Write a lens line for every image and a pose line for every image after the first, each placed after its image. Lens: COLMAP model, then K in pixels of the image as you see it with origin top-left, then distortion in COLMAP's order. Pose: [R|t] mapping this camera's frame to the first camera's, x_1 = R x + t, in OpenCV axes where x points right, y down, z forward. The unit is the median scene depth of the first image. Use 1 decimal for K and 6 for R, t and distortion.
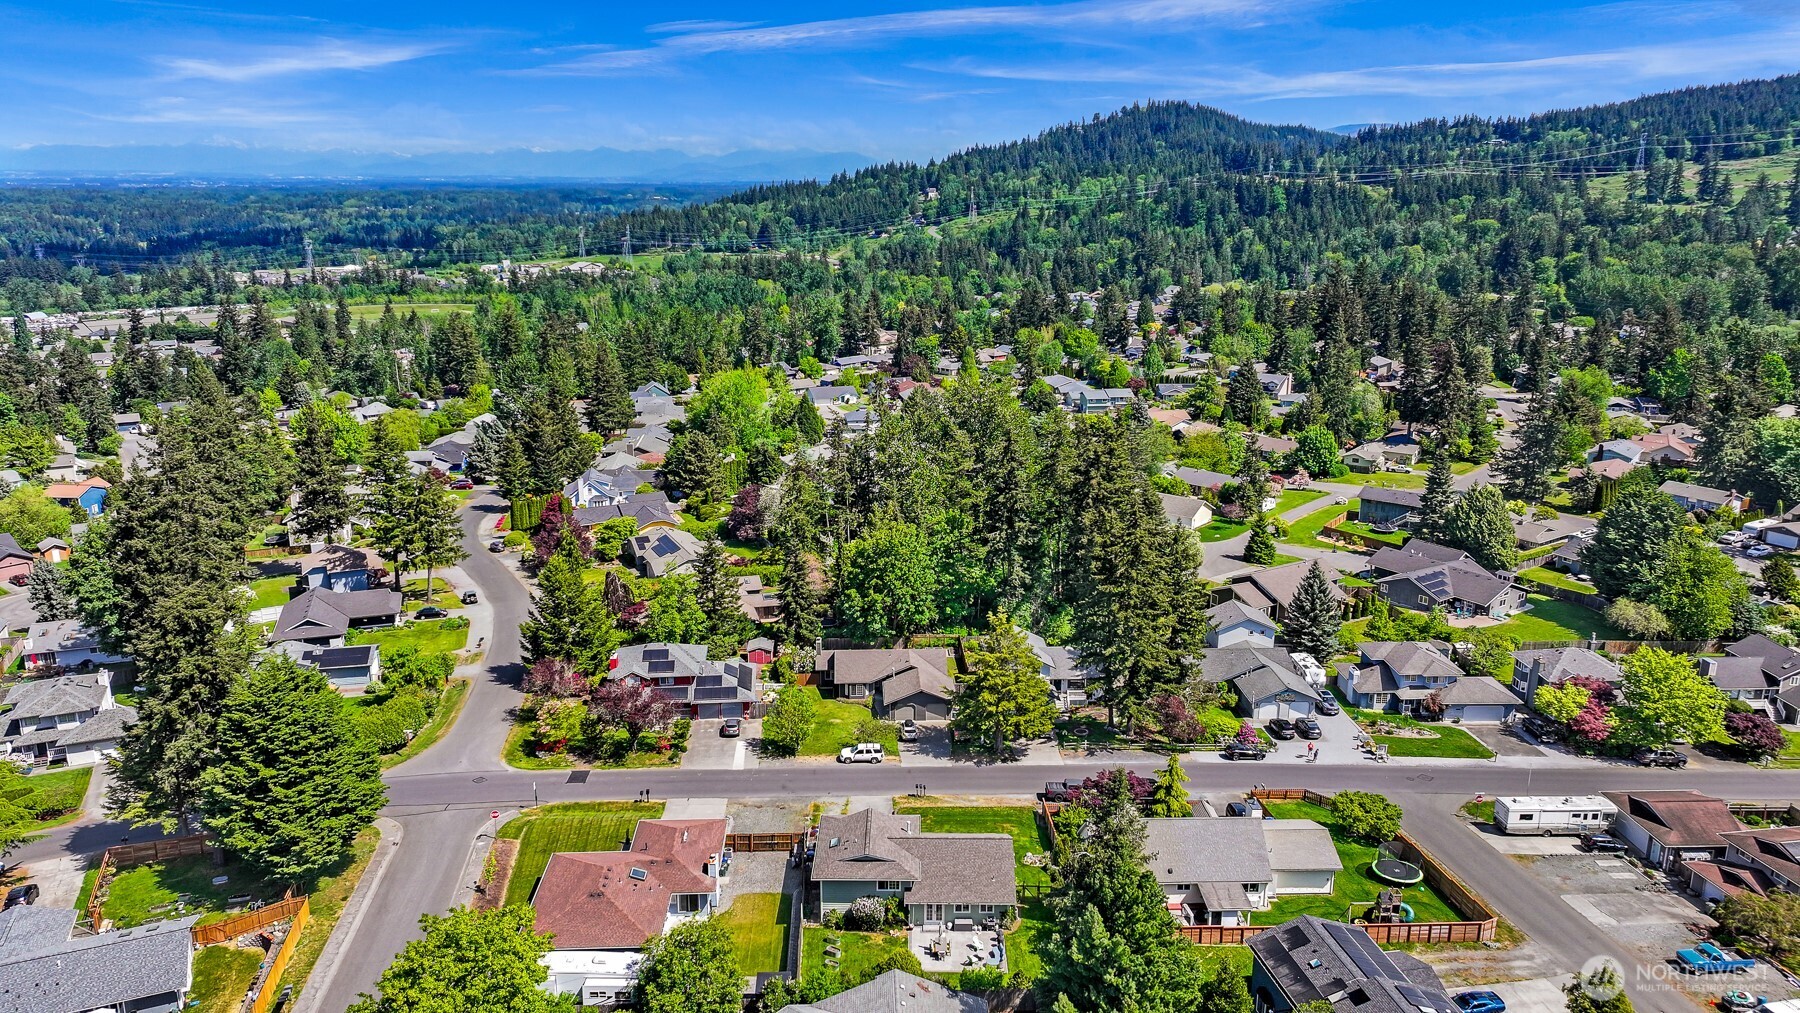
lens RADIAL K [[1279.9, 0, 909.3], [0, 1279.9, 508.1], [0, 0, 1]] dist [0.008289, 0.009254]
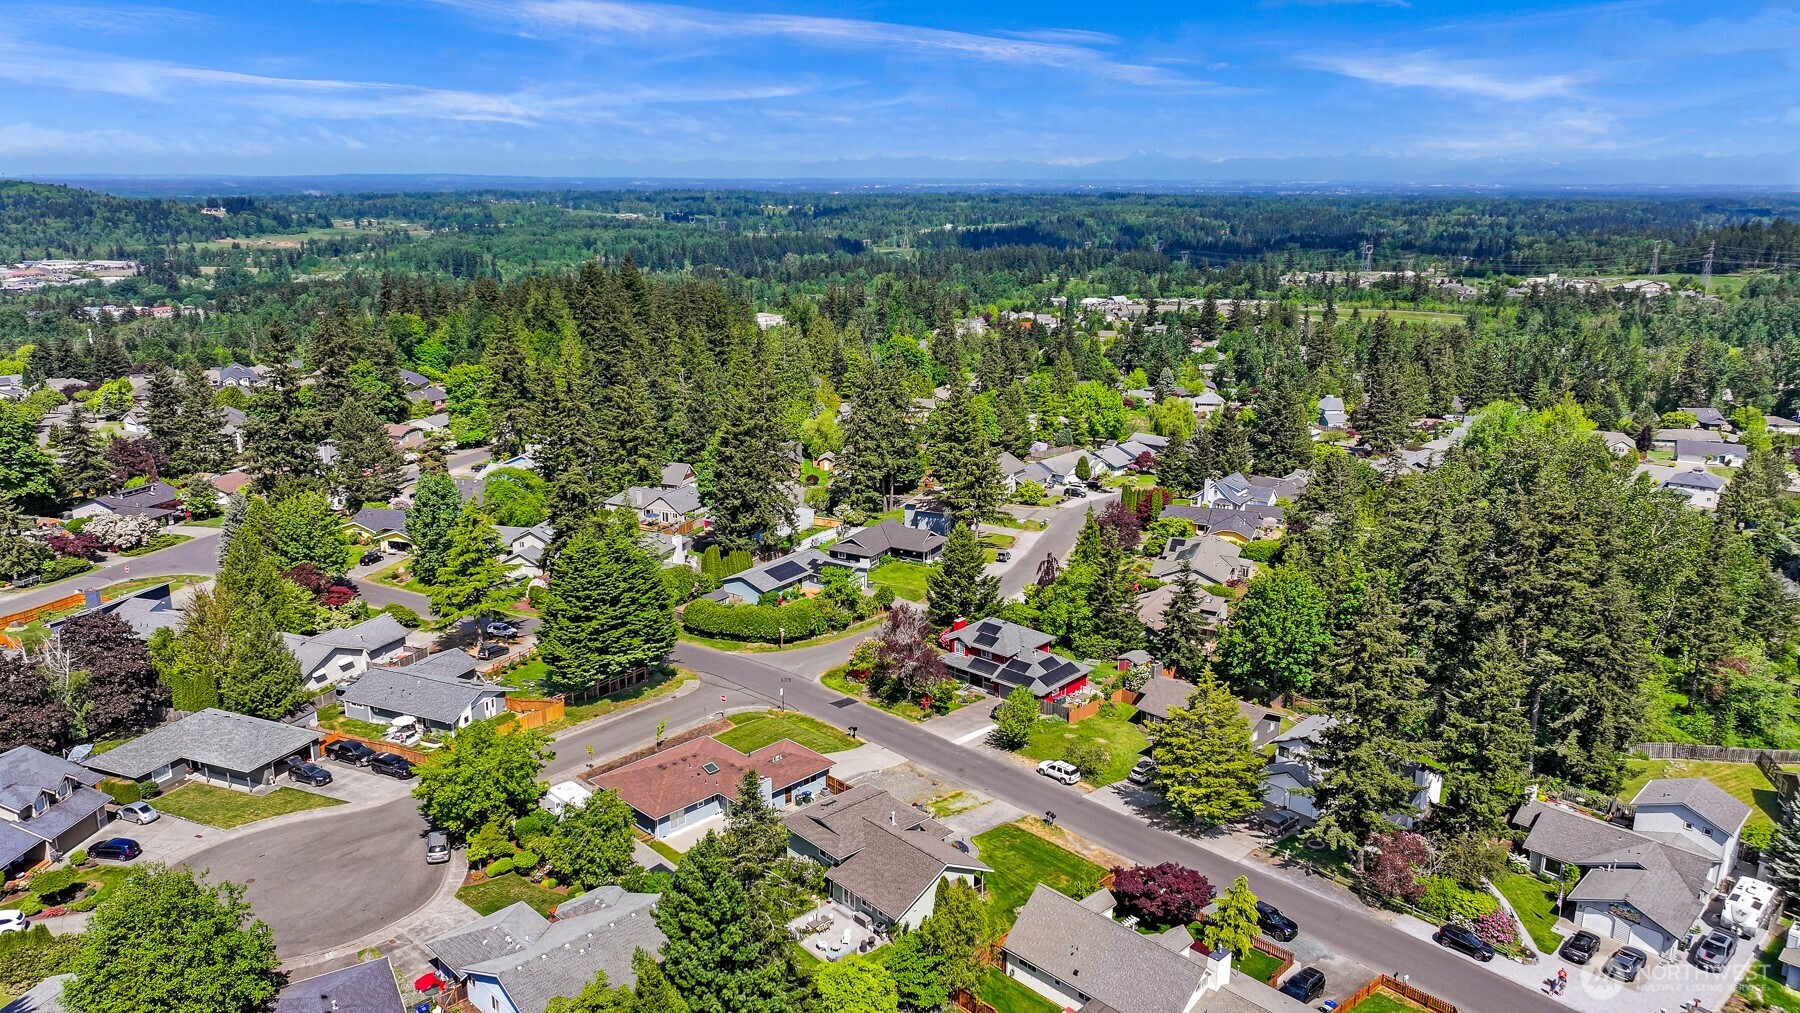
lens RADIAL K [[1279.9, 0, 909.3], [0, 1279.9, 508.1], [0, 0, 1]] dist [0.008289, 0.009254]
pose [[0.670698, 0.186088, -0.718008, 0.092670], [-0.190418, 0.978772, 0.075800, -0.009494], [0.716872, 0.085883, 0.691895, 0.038136]]
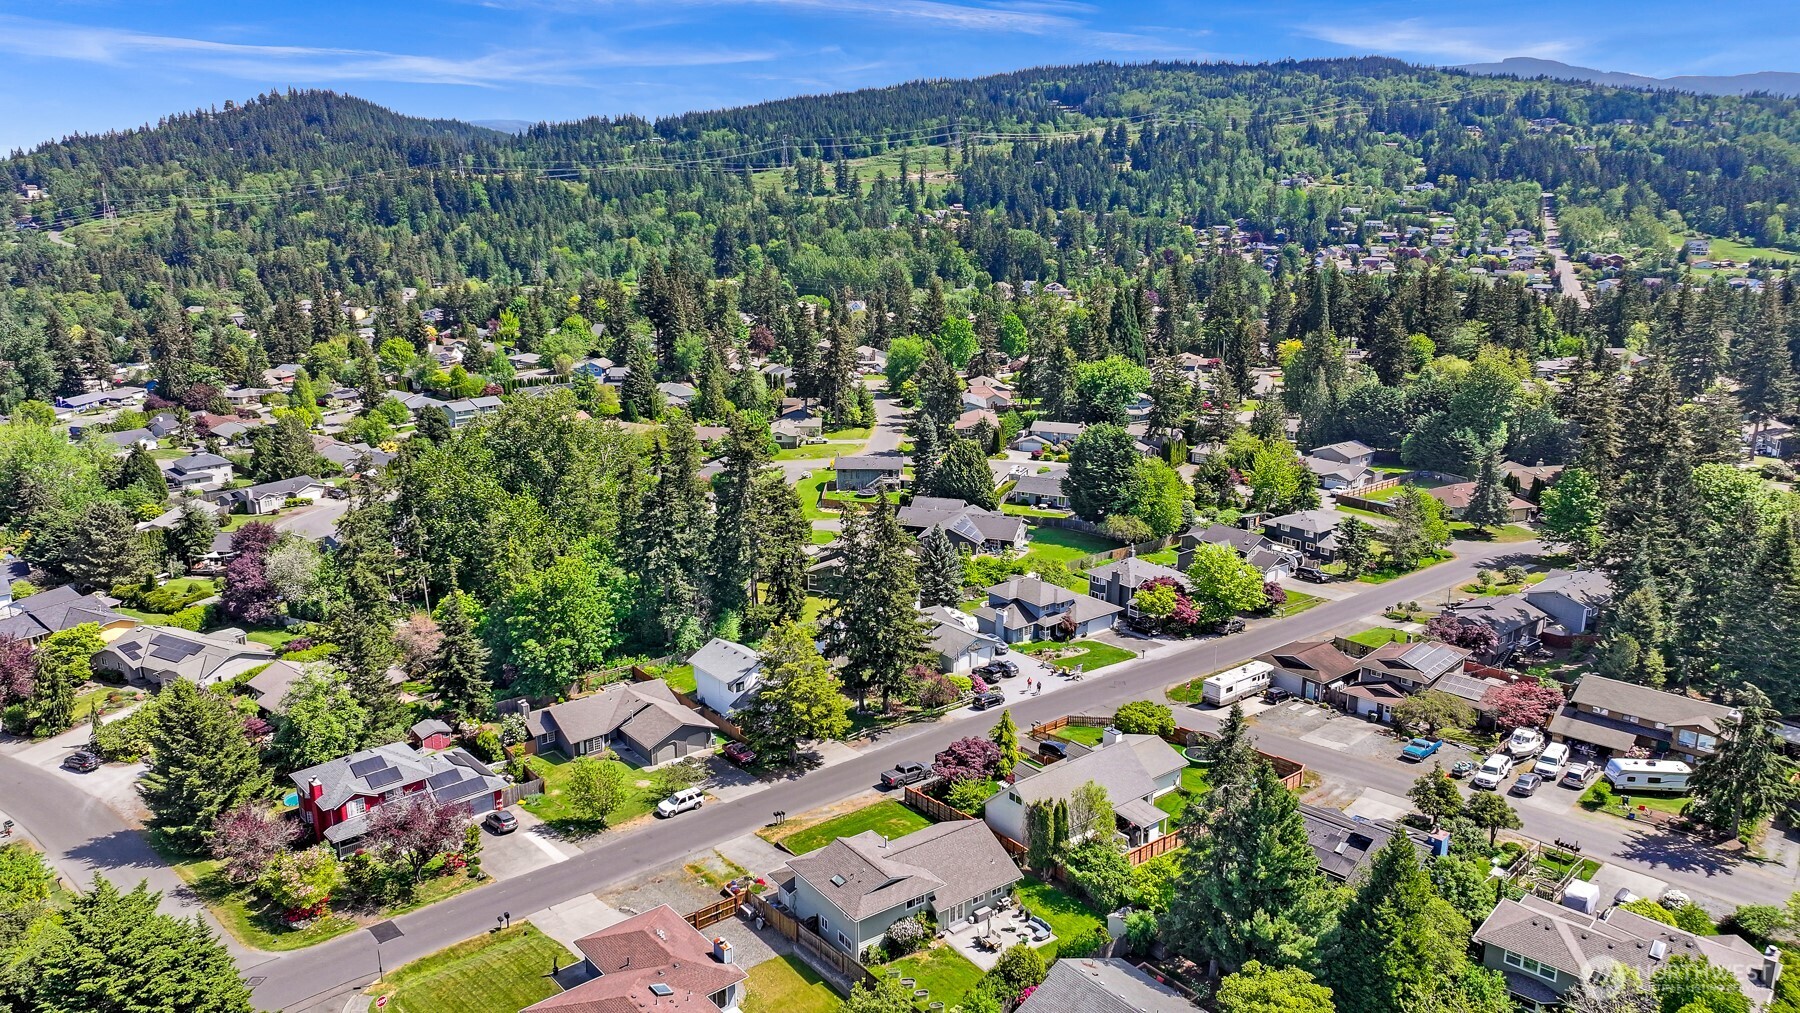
lens RADIAL K [[1279.9, 0, 909.3], [0, 1279.9, 508.1], [0, 0, 1]] dist [0.008289, 0.009254]
pose [[0.798130, -0.155152, 0.582166, -0.068823], [0.153178, 0.986777, 0.052983, -0.006776], [-0.582688, 0.046888, 0.811342, 0.025144]]
